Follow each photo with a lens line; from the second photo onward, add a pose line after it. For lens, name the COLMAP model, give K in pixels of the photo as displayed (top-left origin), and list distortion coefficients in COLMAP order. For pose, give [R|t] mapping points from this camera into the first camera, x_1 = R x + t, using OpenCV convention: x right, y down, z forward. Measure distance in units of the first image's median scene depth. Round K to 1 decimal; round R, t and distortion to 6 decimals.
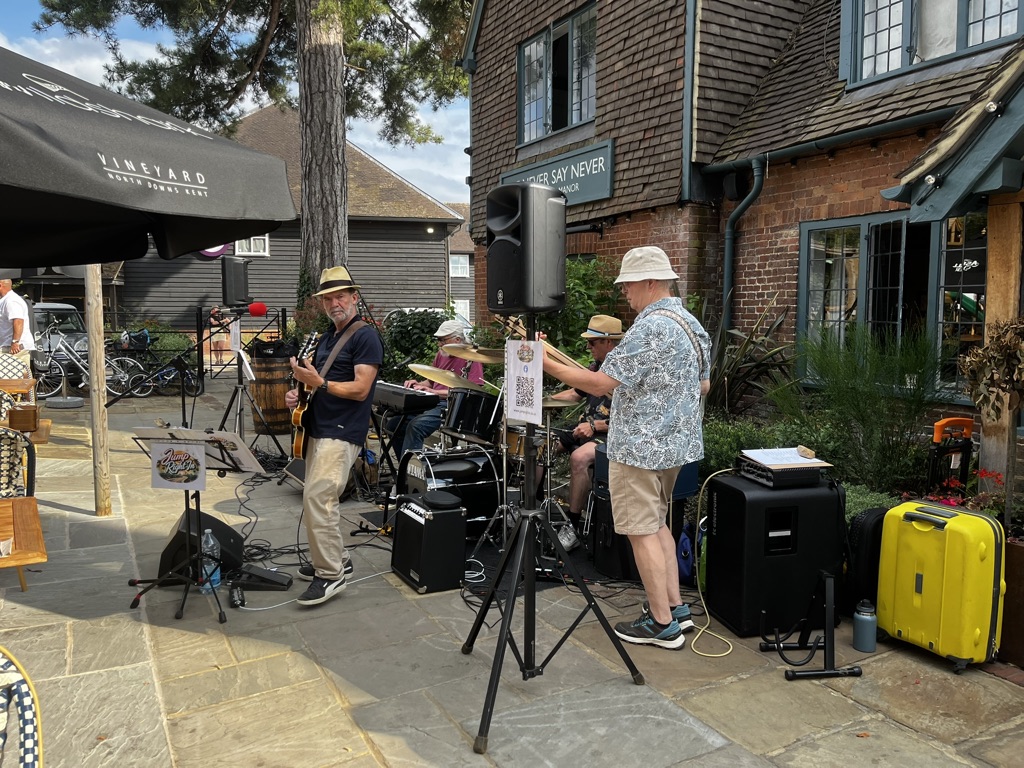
lens RADIAL K [[785.2, 0, 508.0], [0, 785.2, 378.9], [0, 0, 1]] dist [0.066065, -0.089745]
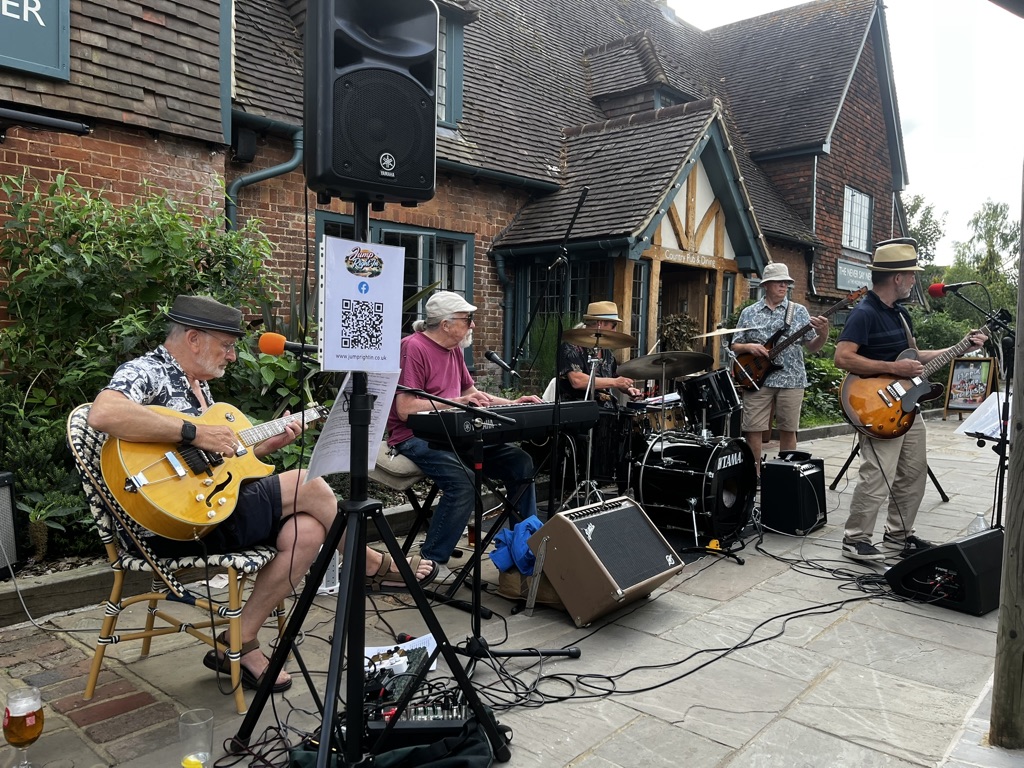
lens RADIAL K [[784.2, 0, 510.2], [0, 784.2, 387.9], [0, 0, 1]] dist [0.068230, -0.096859]
pose [[-0.351764, -0.067895, 0.933623, -0.644473], [0.064554, 0.993232, 0.096552, -0.055673], [-0.933860, 0.094233, -0.345001, 1.120887]]
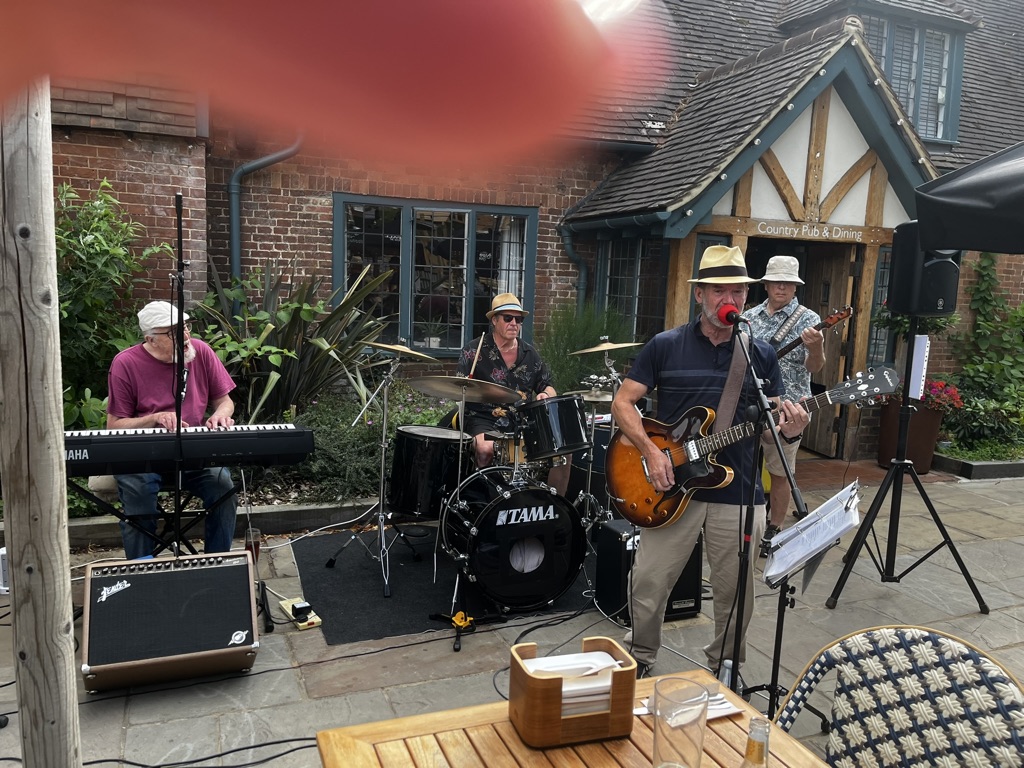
lens RADIAL K [[784.2, 0, 510.2], [0, 784.2, 387.9], [0, 0, 1]] dist [0.068230, -0.096859]
pose [[0.118679, -0.137361, 0.983386, -0.603037], [0.046211, 0.990076, 0.132719, -0.074961], [-0.991857, 0.029692, 0.123849, 0.657430]]
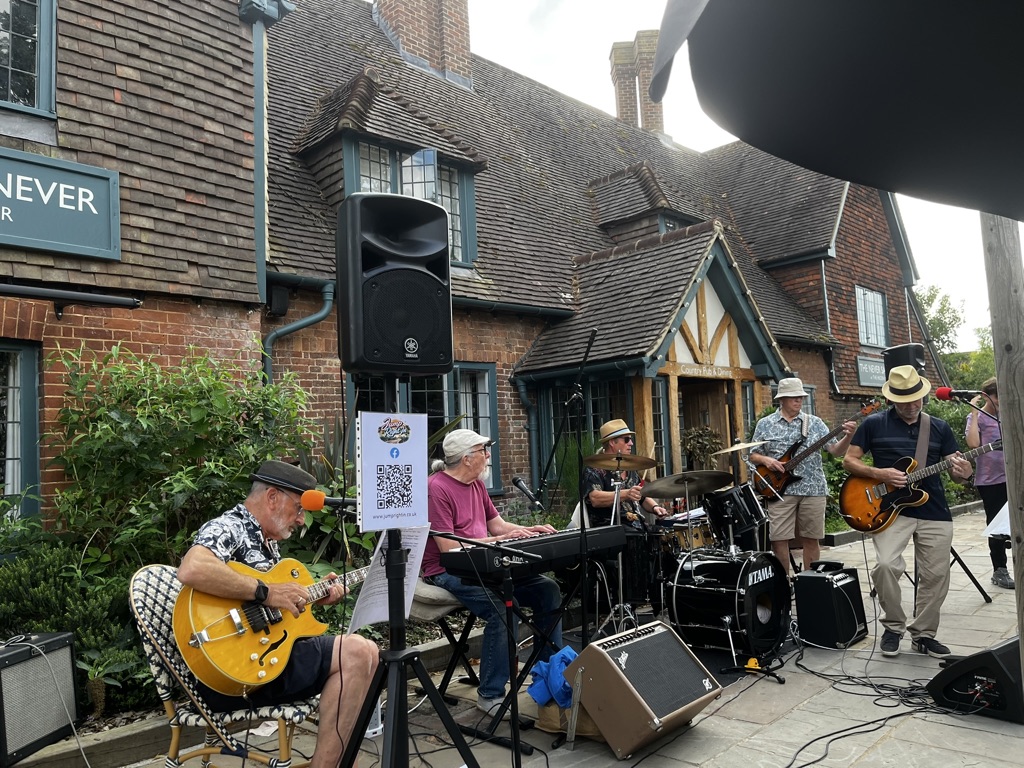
lens RADIAL K [[785.0, 0, 505.7], [0, 785.0, 394.7], [0, 0, 1]] dist [0.065603, -0.093495]
pose [[-0.311300, 0.080707, 0.946878, -0.675018], [0.130787, 0.990544, -0.041430, -0.071546], [-0.941269, 0.110942, -0.318912, 1.125440]]
